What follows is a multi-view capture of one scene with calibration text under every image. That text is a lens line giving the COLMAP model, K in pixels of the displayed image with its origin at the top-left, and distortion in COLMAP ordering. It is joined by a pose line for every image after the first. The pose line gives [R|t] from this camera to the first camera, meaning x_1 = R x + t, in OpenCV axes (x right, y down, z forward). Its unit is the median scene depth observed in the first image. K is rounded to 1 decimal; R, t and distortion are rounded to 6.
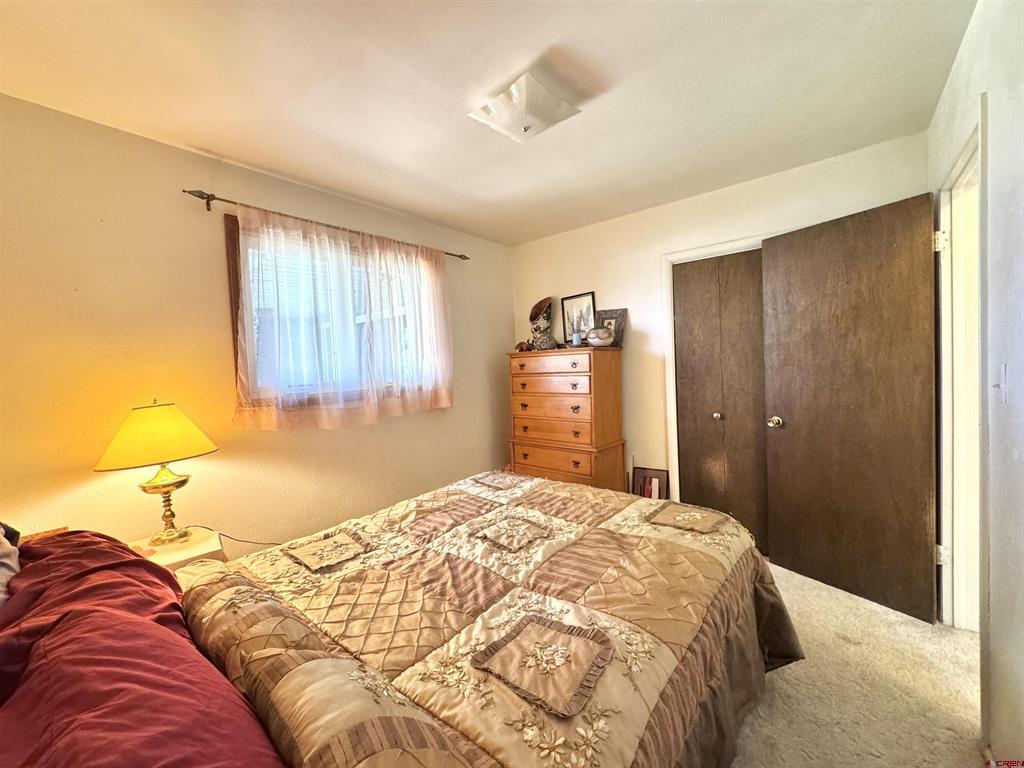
lens RADIAL K [[421.5, 0, 514.6], [0, 421.5, 379.4], [0, 0, 1]] dist [0.000763, -0.000196]
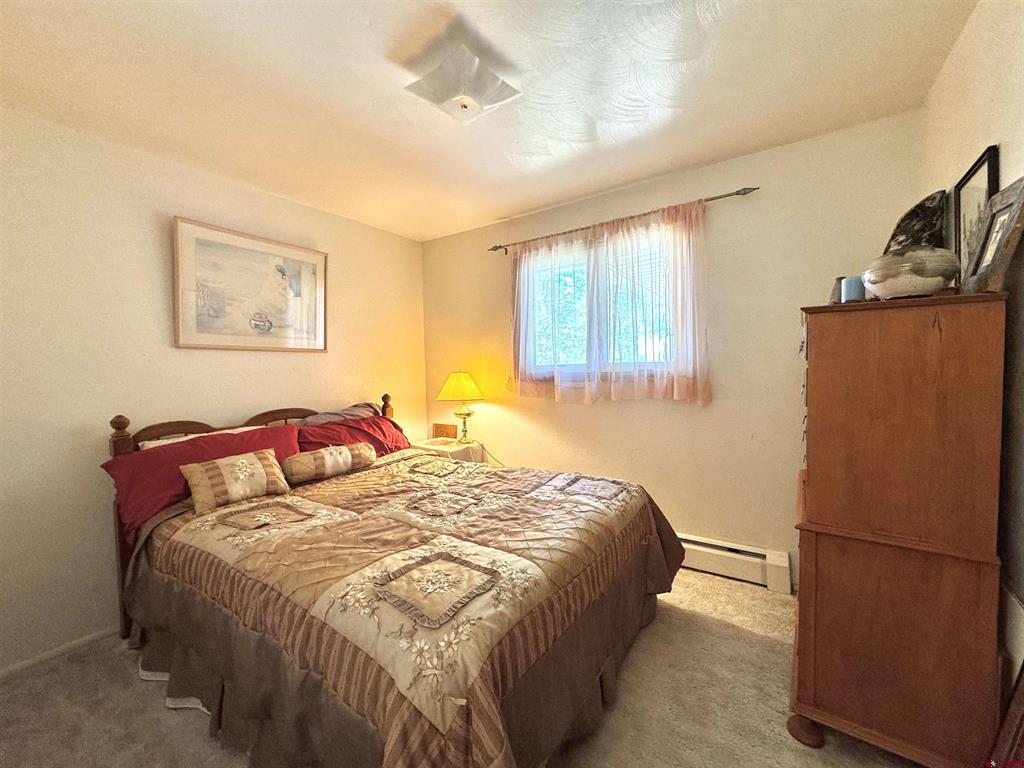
lens RADIAL K [[421.5, 0, 514.6], [0, 421.5, 379.4], [0, 0, 1]] dist [0.000763, -0.000196]
pose [[0.055724, 0.052708, -0.997054, 0.787425], [-0.035417, 0.998082, 0.050783, -0.005975], [0.997818, 0.032483, 0.057484, 0.828658]]
